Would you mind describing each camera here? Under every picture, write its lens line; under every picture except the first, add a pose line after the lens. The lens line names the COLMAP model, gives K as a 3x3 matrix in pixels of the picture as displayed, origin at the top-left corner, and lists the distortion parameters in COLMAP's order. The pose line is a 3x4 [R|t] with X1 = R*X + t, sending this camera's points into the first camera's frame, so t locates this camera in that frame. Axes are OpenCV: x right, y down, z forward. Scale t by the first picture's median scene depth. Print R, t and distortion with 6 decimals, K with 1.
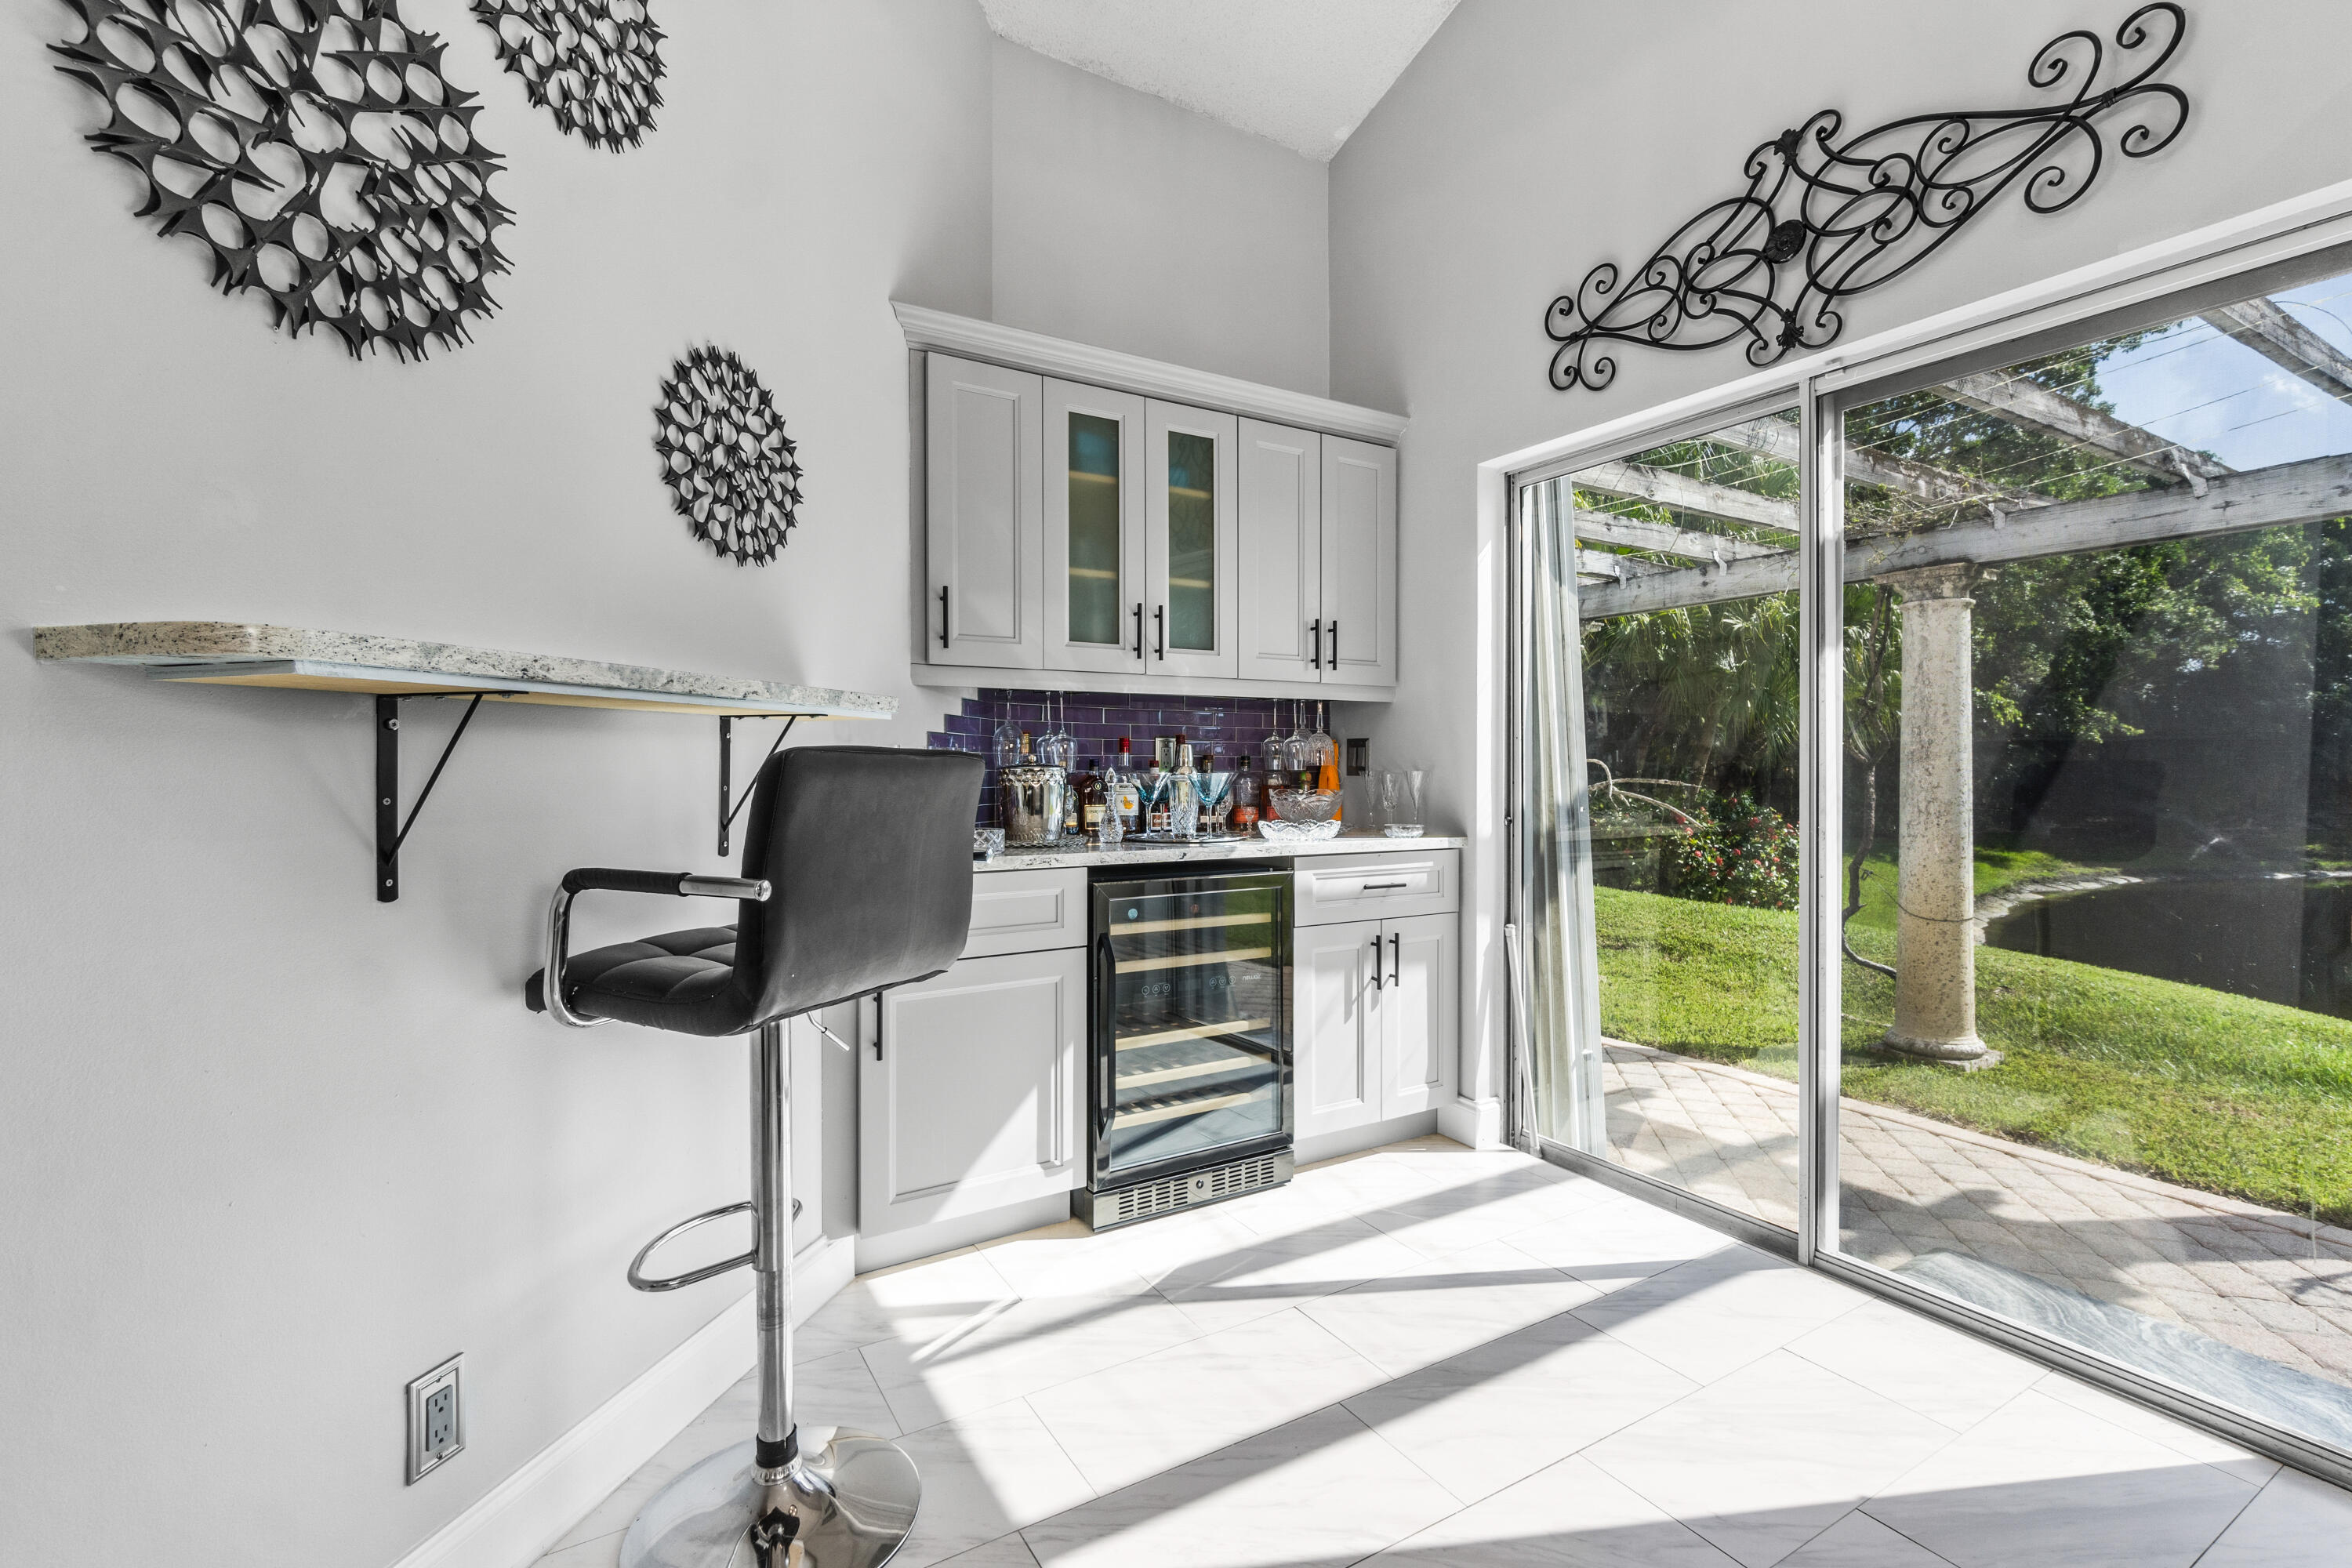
lens RADIAL K [[1034.3, 0, 1173.5], [0, 1034.3, 757.3], [0, 0, 1]] dist [-0.003265, -0.000245]
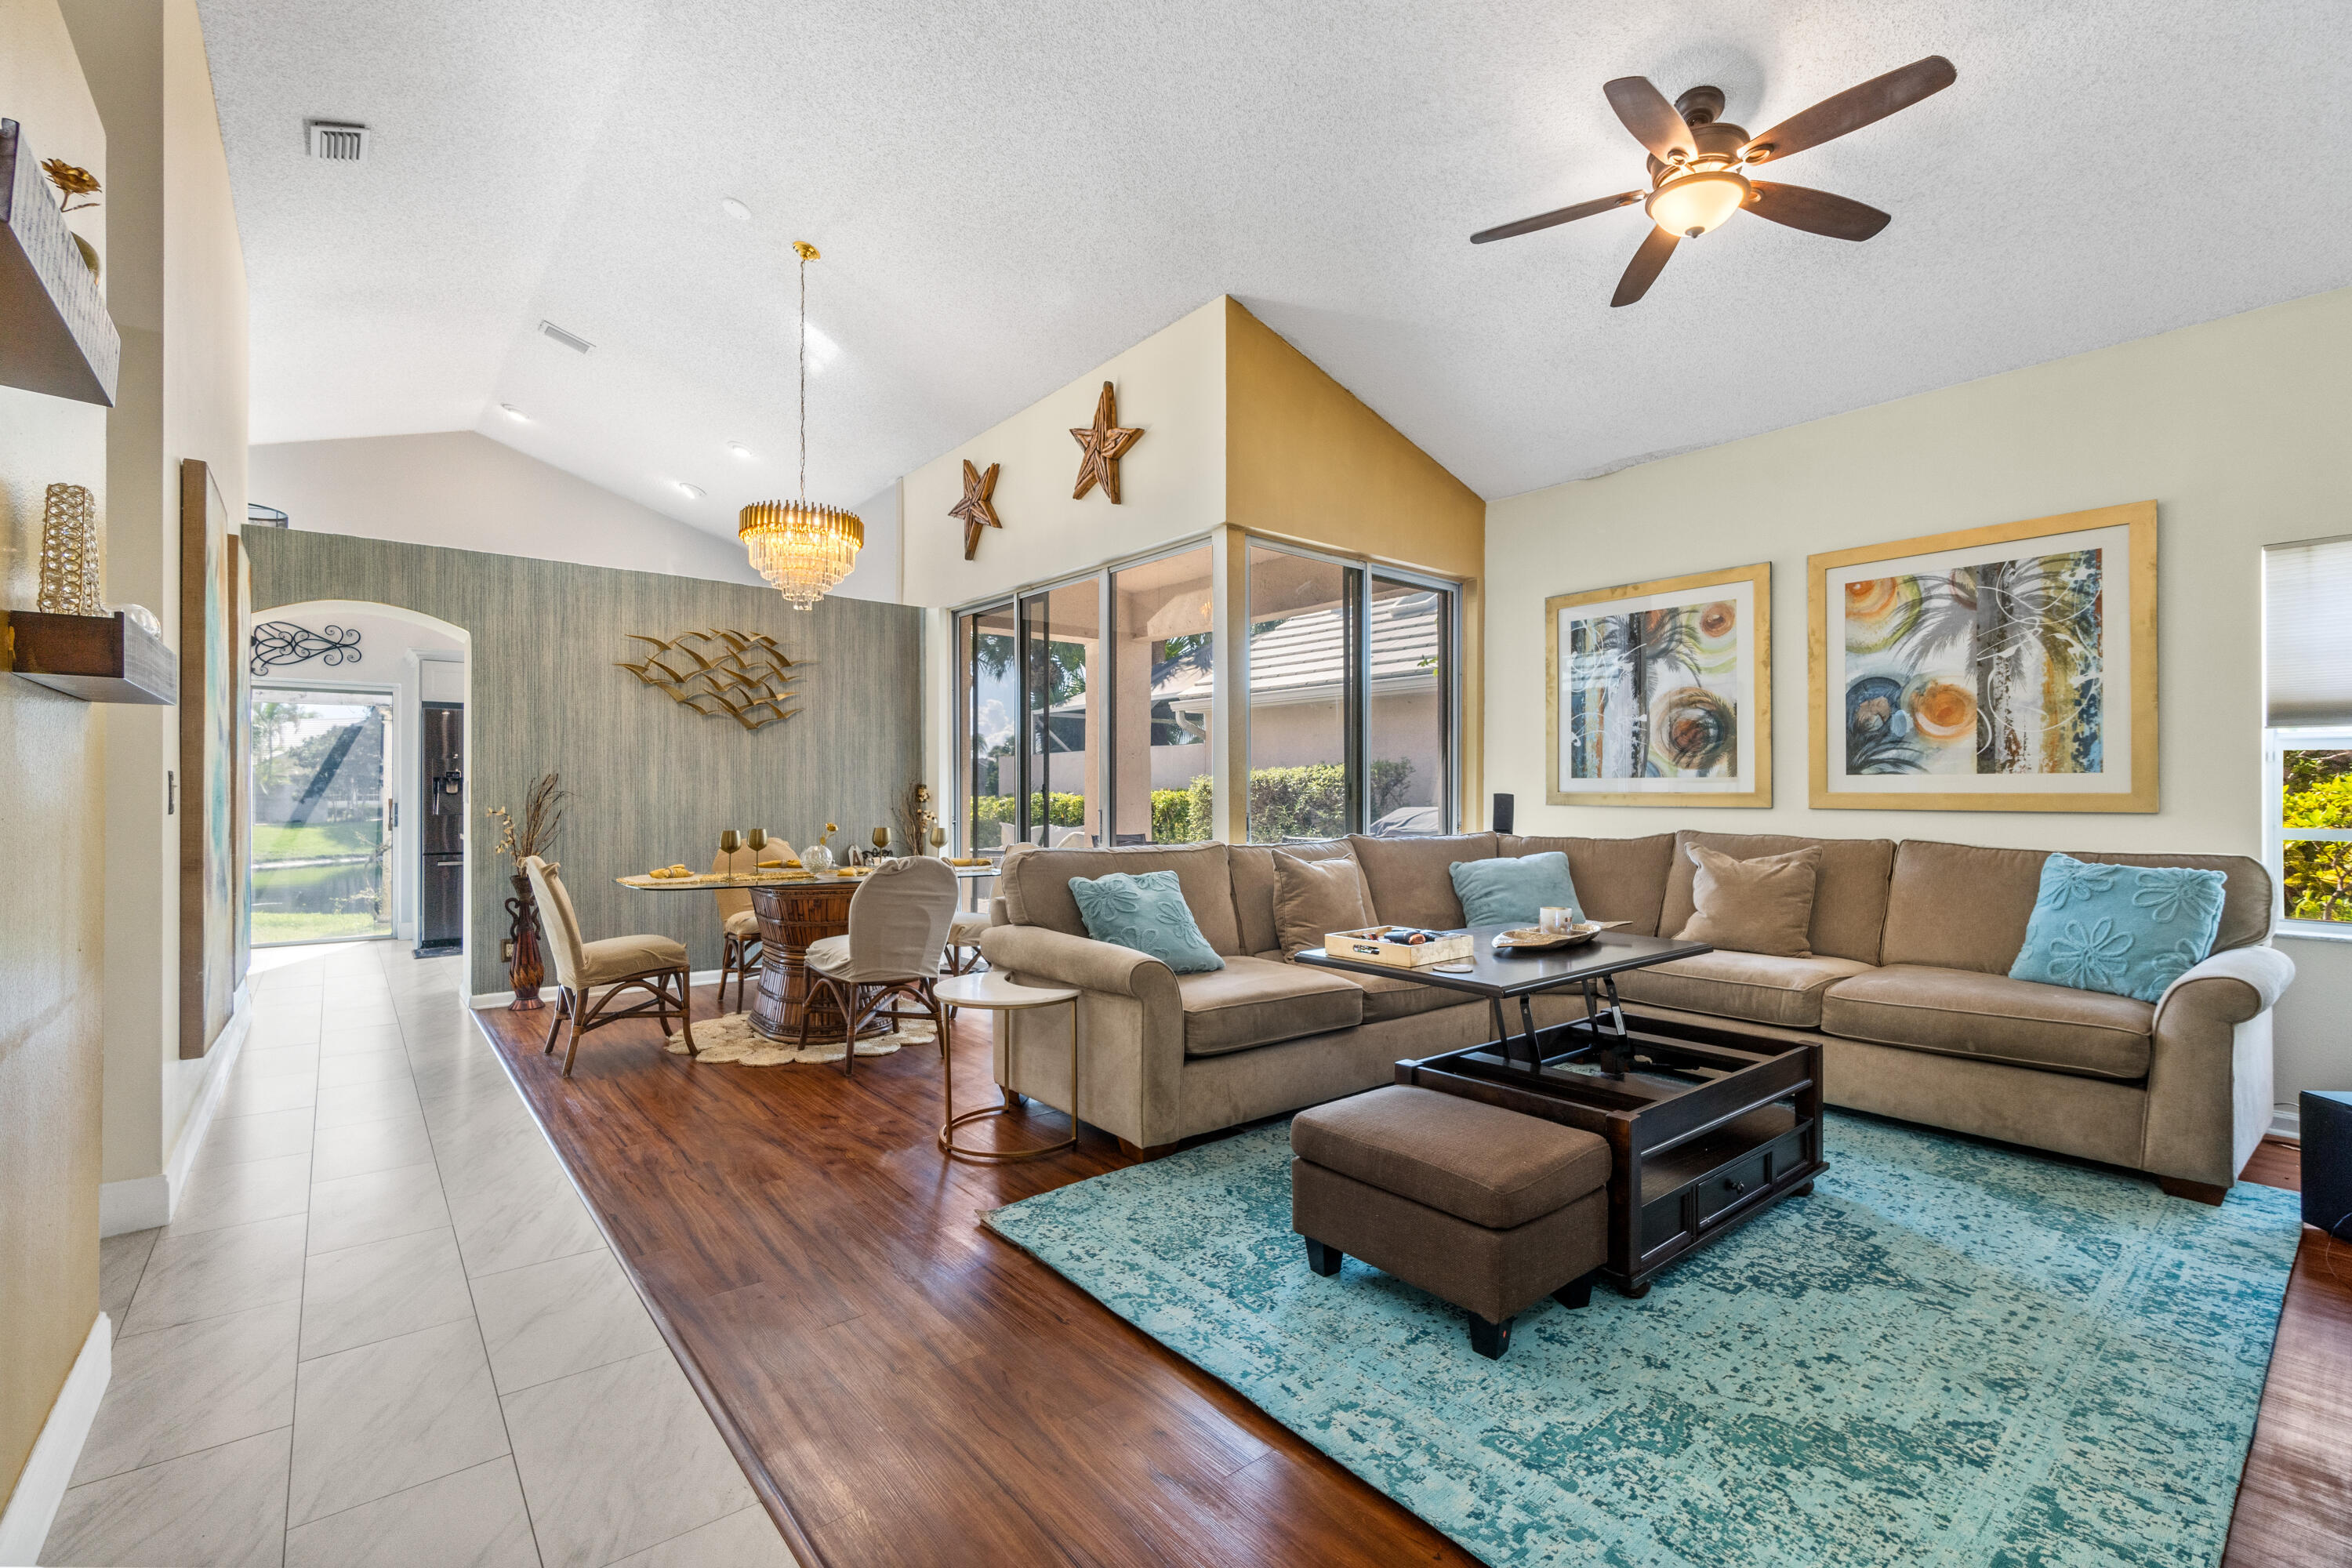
lens RADIAL K [[1032.3, 0, 1176.0], [0, 1032.3, 784.0], [0, 0, 1]] dist [-0.003071, -0.000195]
pose [[-0.142223, 0.002161, 0.989832, -3.198303], [-0.000390, 0.999997, -0.002240, -0.029858], [-0.989835, -0.000705, -0.142222, -1.531210]]
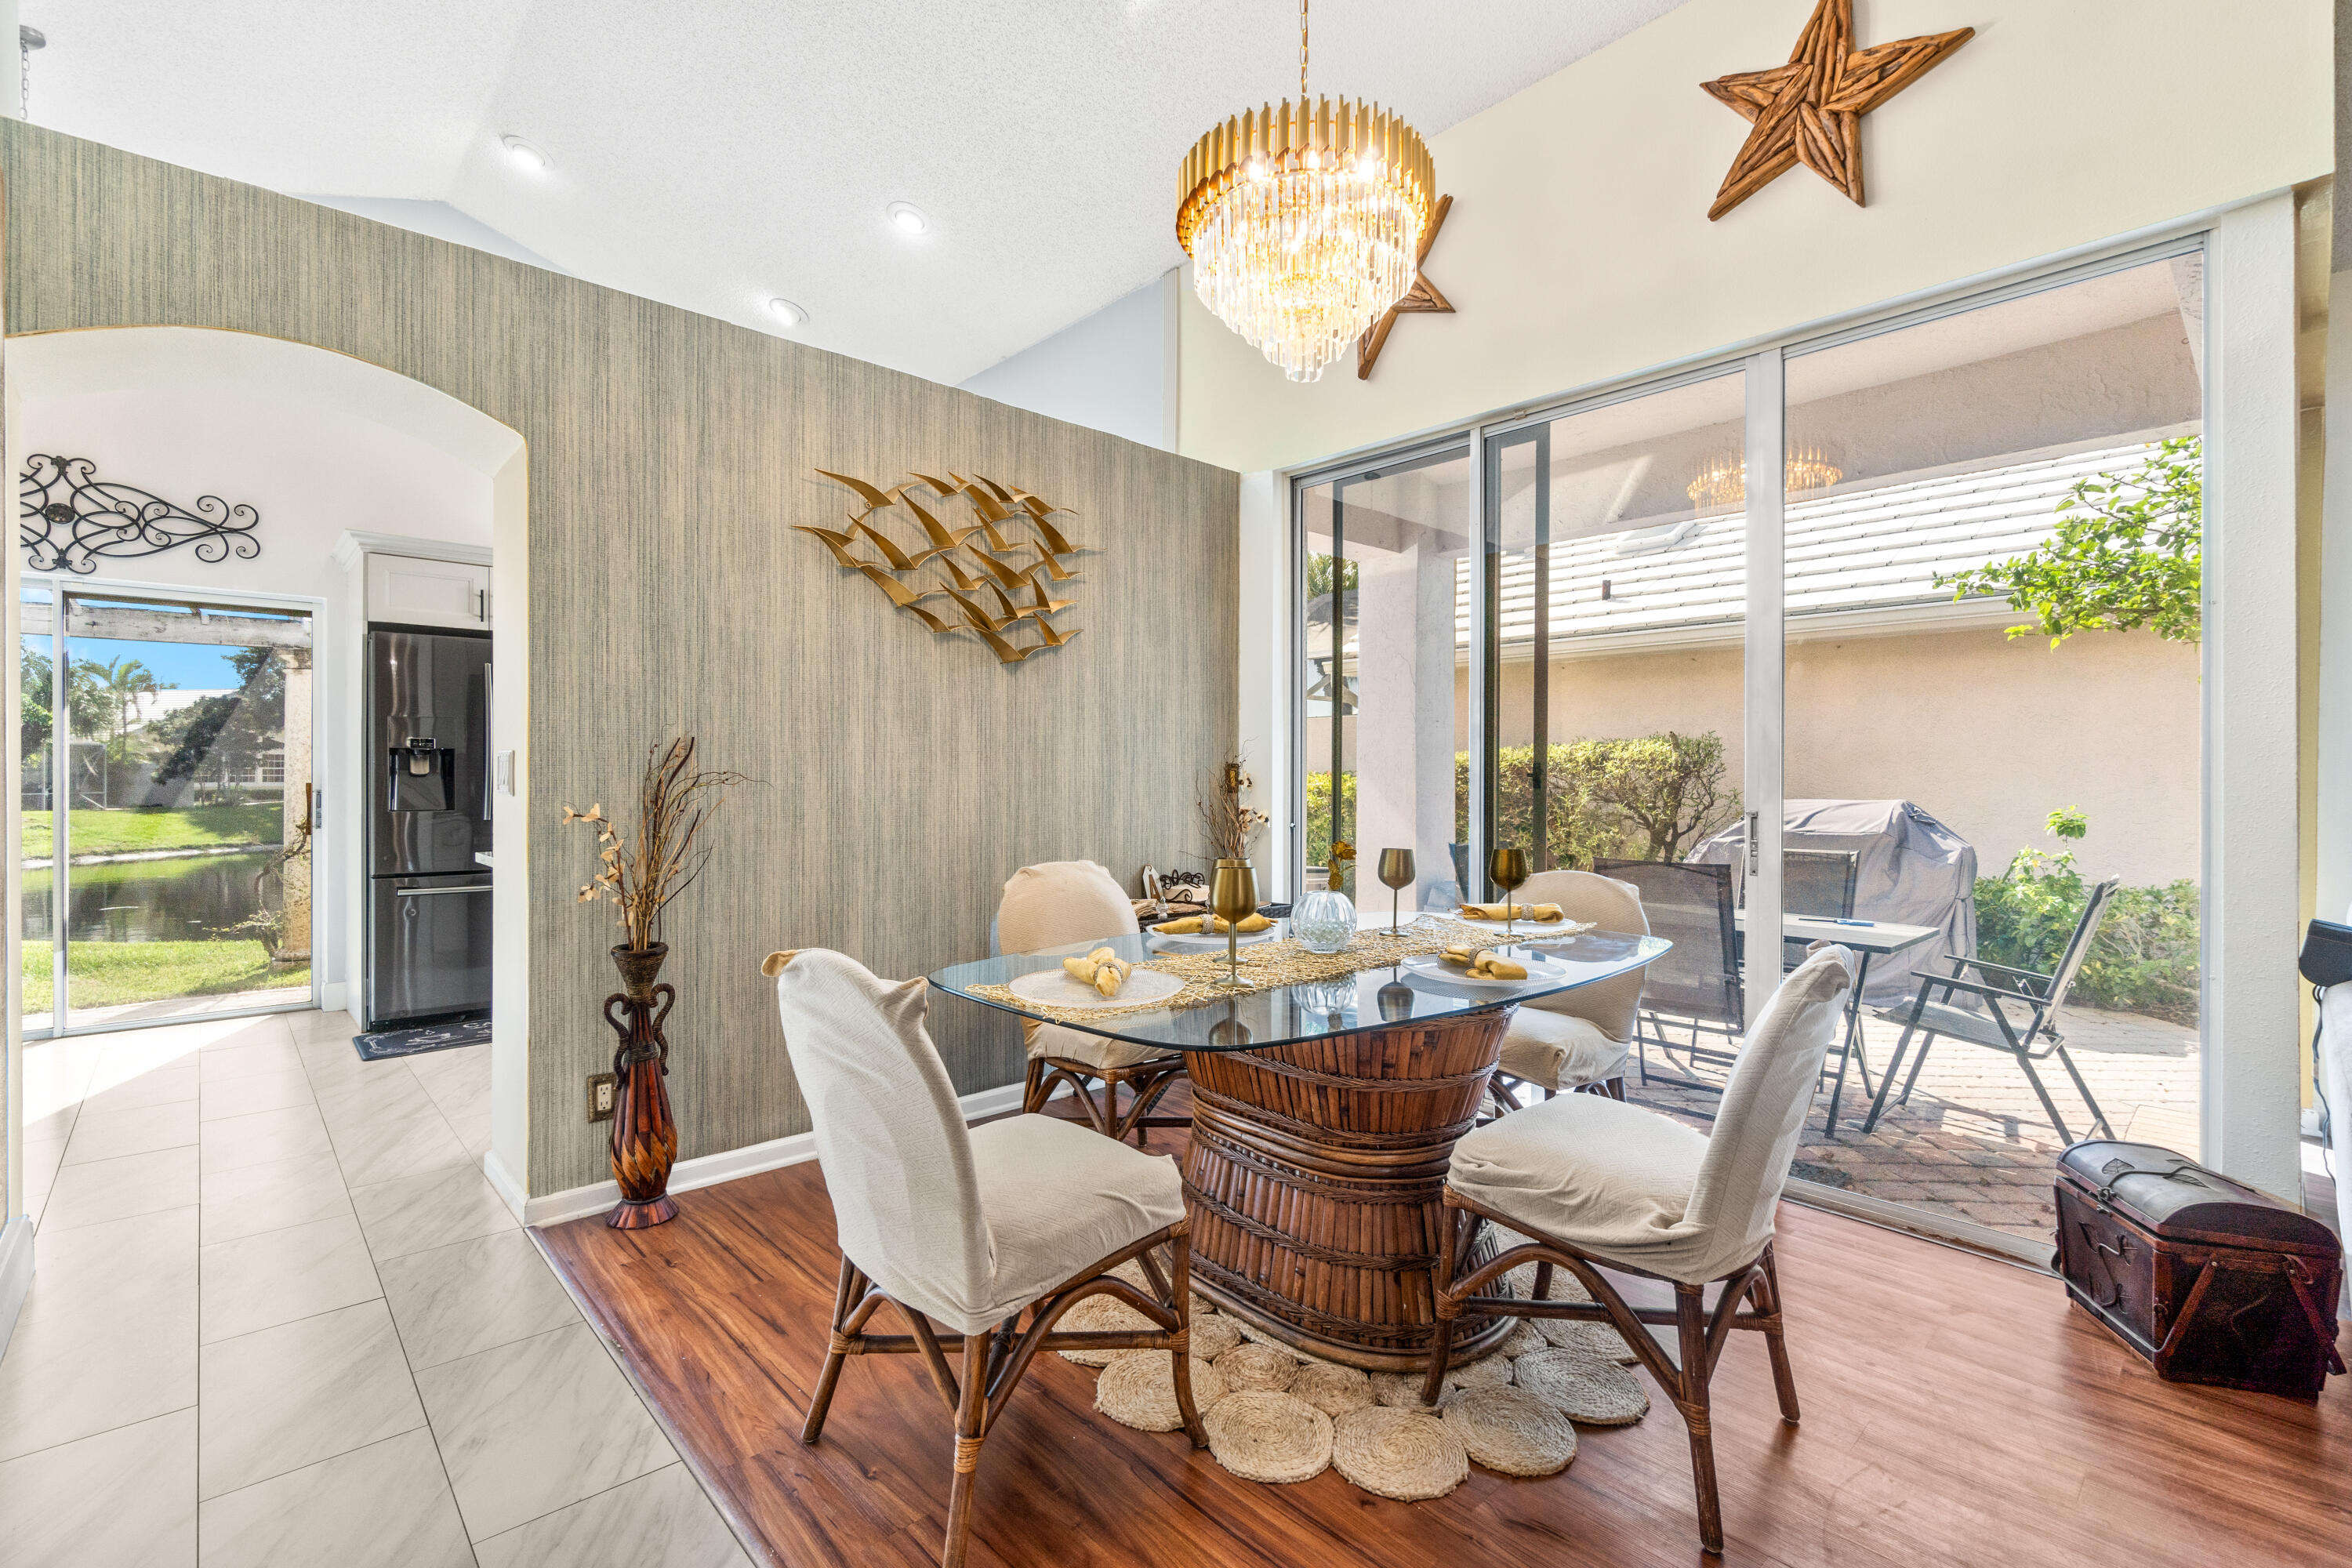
lens RADIAL K [[1056.7, 0, 1165.4], [0, 1056.7, 776.1], [0, 0, 1]] dist [0.003451, -0.000201]
pose [[-0.195127, -0.006258, 0.980758, -1.829724], [-0.004667, 0.999974, 0.005452, -0.021680], [-0.980767, -0.003513, -0.195151, -0.681166]]
